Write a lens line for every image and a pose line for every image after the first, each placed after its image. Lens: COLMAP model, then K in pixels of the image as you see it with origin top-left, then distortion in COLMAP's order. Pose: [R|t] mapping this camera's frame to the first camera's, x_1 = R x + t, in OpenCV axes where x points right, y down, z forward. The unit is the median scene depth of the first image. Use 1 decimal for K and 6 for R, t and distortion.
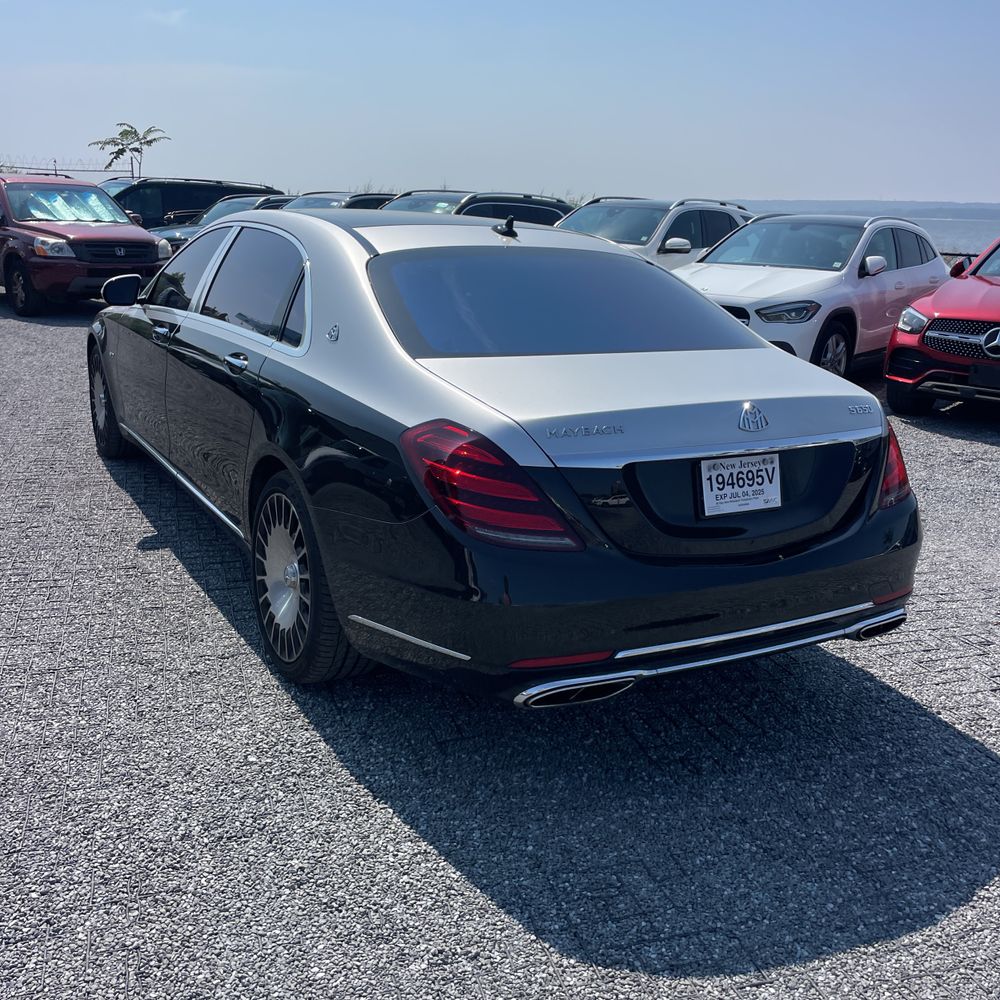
lens RADIAL K [[994.2, 0, 495.6], [0, 994.2, 482.0], [0, 0, 1]] dist [0.113318, -0.151072]
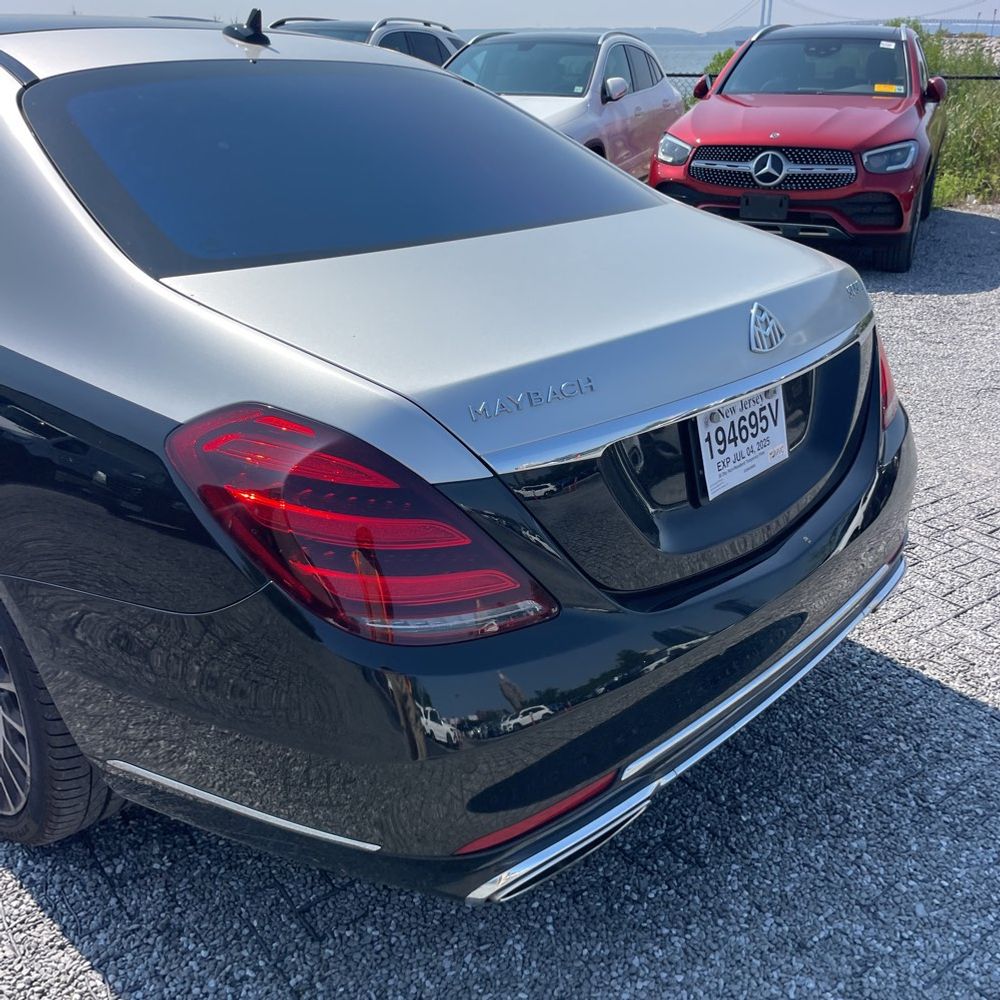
lens RADIAL K [[994.2, 0, 495.6], [0, 994.2, 482.0], [0, 0, 1]] dist [0.113318, -0.151072]
pose [[0.950814, -0.151457, 0.270209, -0.068102], [0.110802, 0.980892, 0.159916, -0.078847], [-0.289267, -0.122111, 0.949428, 0.405690]]
